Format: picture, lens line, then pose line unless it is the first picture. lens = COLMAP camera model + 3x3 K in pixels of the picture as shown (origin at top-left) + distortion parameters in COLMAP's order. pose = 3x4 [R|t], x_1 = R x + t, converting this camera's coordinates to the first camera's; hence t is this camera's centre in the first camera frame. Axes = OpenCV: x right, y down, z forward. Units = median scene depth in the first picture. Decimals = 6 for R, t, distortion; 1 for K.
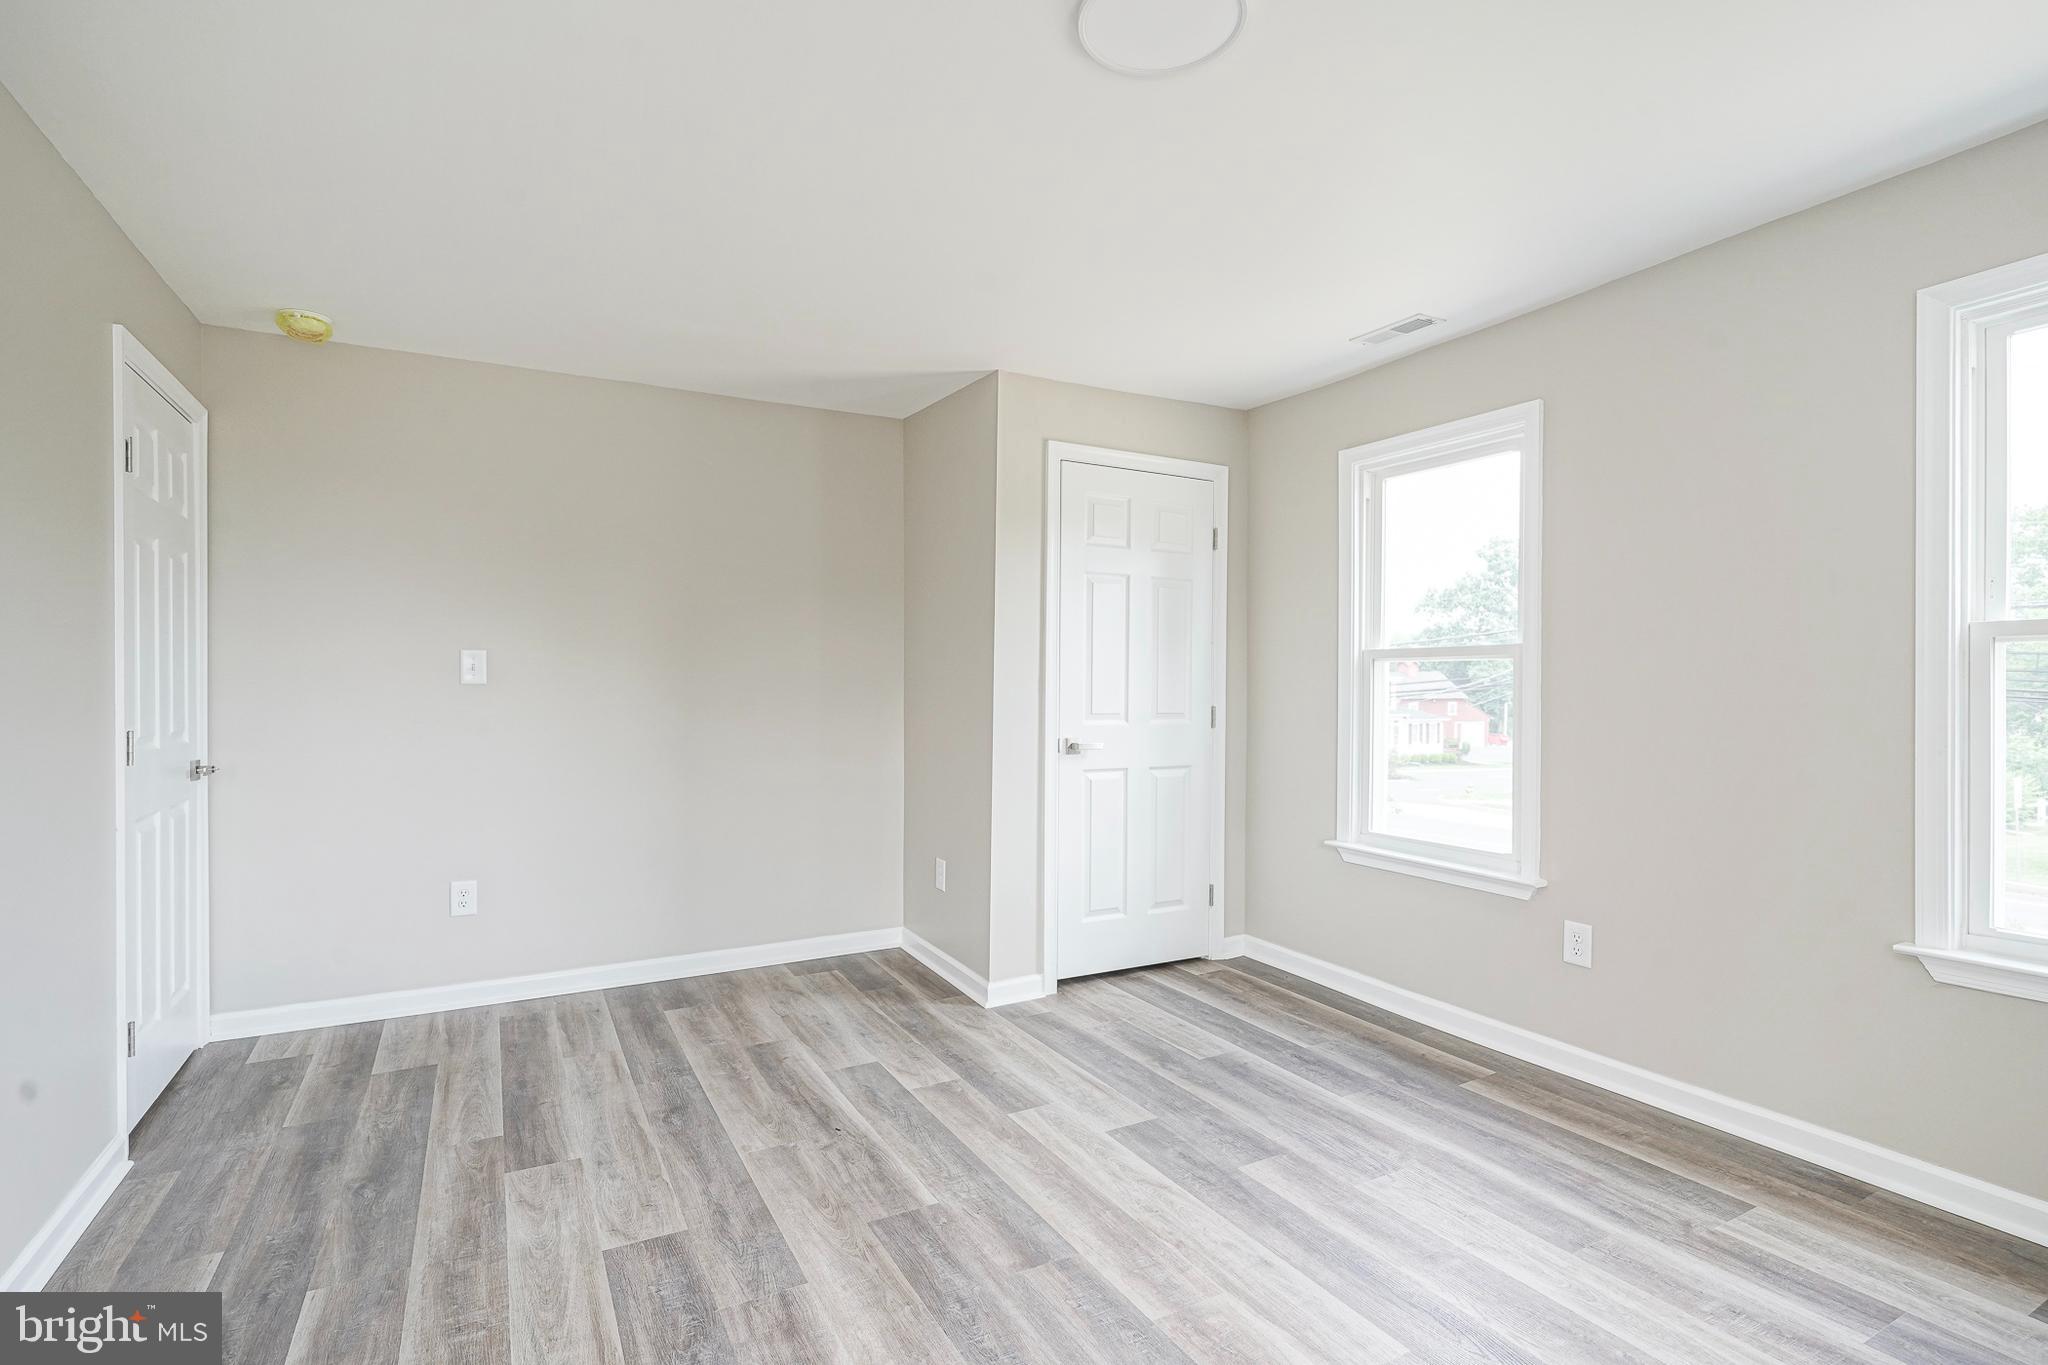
lens RADIAL K [[986.8, 0, 1018.0], [0, 986.8, 686.6], [0, 0, 1]] dist [-0.014261, 0.005784]
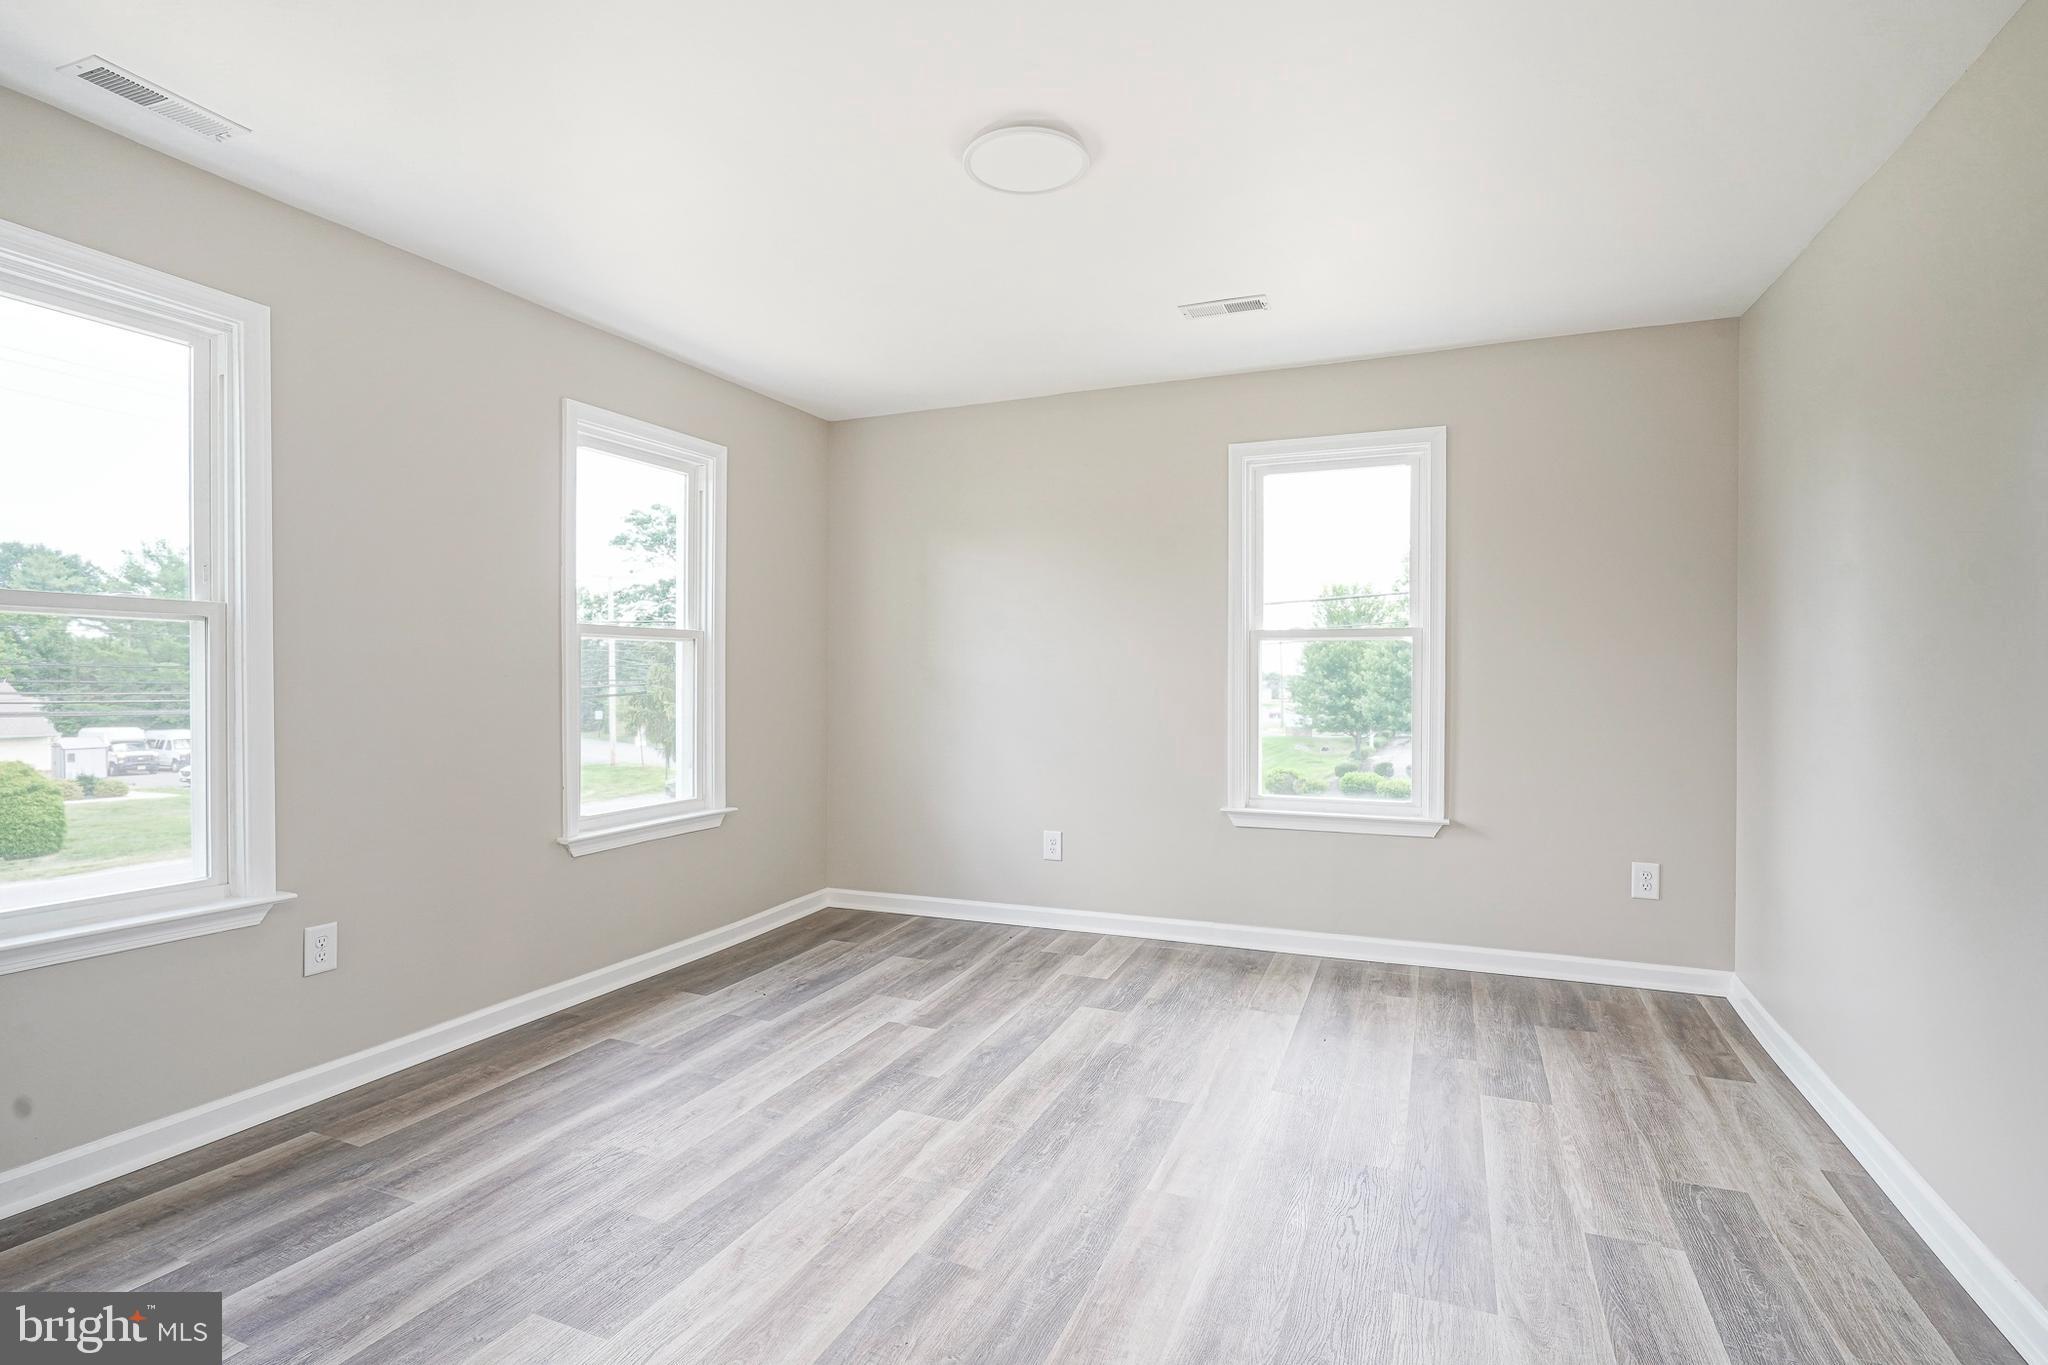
lens RADIAL K [[986.8, 0, 1015.8], [0, 986.8, 682.8], [0, 0, 1]] dist [-0.014261, 0.005784]
pose [[-0.621450, -0.007066, 0.783422, -0.565900], [-0.004948, 0.999975, 0.005094, 0.014028], [-0.783439, -0.000711, -0.621469, 1.158466]]
